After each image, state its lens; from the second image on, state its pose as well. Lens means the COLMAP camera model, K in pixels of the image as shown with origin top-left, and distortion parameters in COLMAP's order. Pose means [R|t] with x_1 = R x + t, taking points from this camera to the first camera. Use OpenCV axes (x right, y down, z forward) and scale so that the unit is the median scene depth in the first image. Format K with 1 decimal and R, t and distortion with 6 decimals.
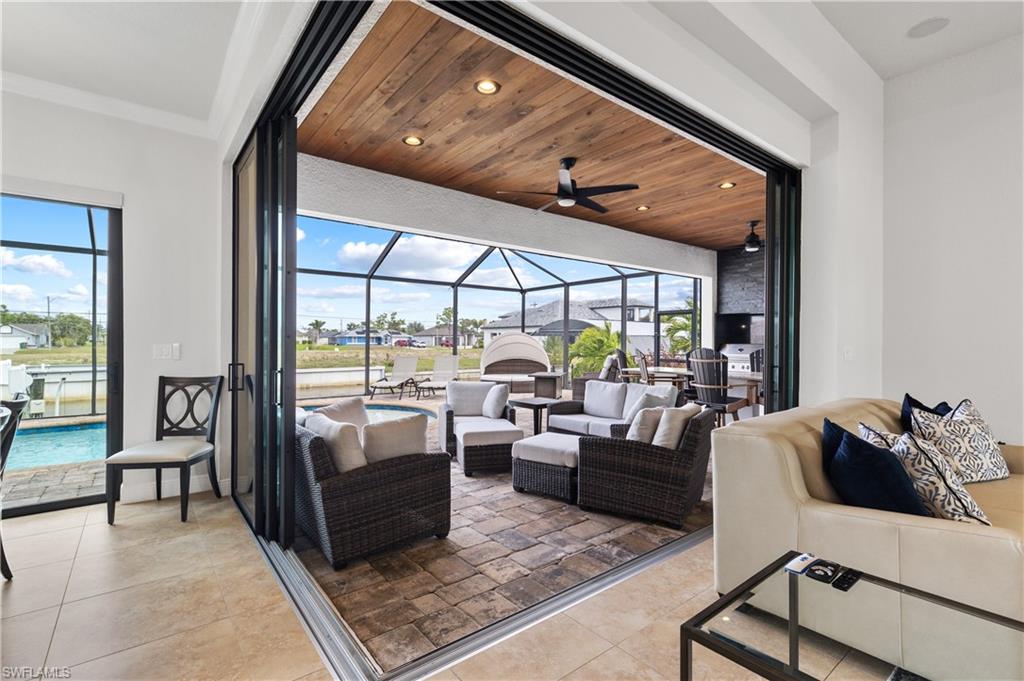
lens RADIAL K [[470.4, 0, 506.0], [0, 470.4, 341.3], [0, 0, 1]] dist [-0.001764, 0.001585]
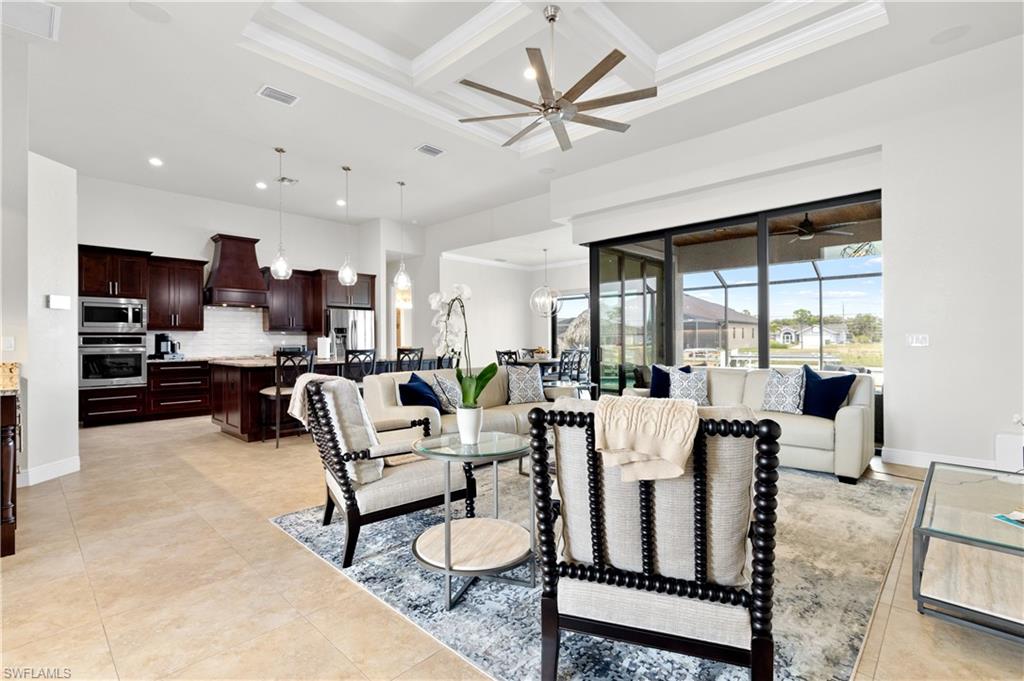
lens RADIAL K [[470.4, 0, 510.1], [0, 470.4, 338.1], [0, 0, 1]] dist [-0.001764, 0.001585]
pose [[0.137613, -0.007323, -0.990459, 0.748113], [0.007065, 0.999954, -0.006411, 0.008179], [0.990461, -0.006115, 0.137659, -0.046746]]
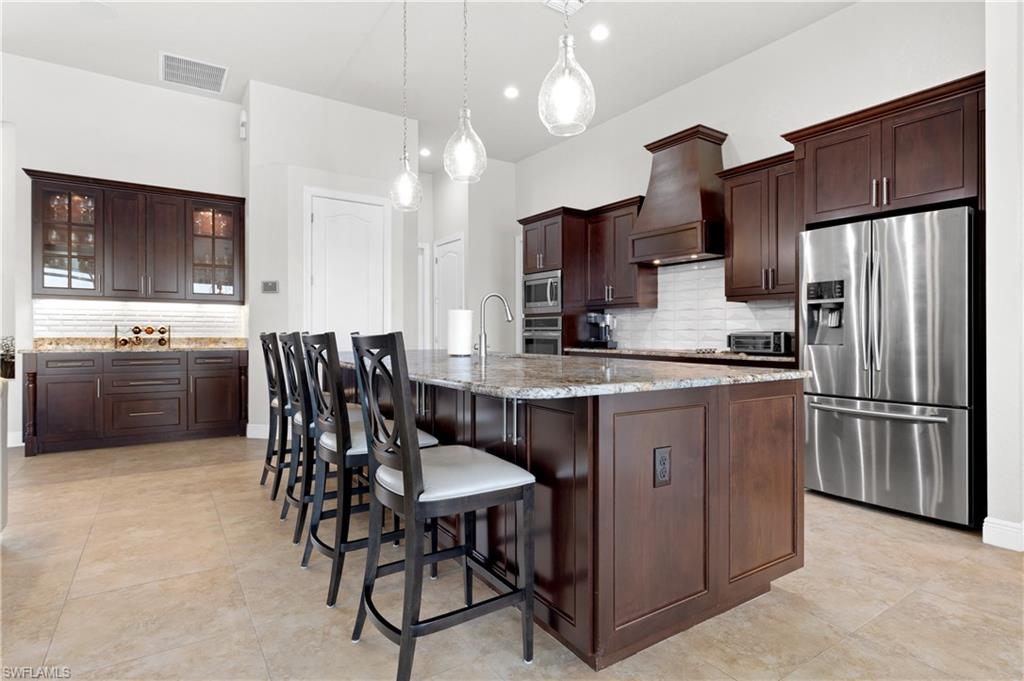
lens RADIAL K [[526.2, 0, 502.5], [0, 526.2, 338.7], [0, 0, 1]] dist [-0.008627, 0.001094]
pose [[-0.996755, -0.009238, 0.079969, -0.110531], [-0.008362, 0.999901, 0.011283, 0.017326], [-0.080065, 0.010577, -0.996734, 0.161183]]
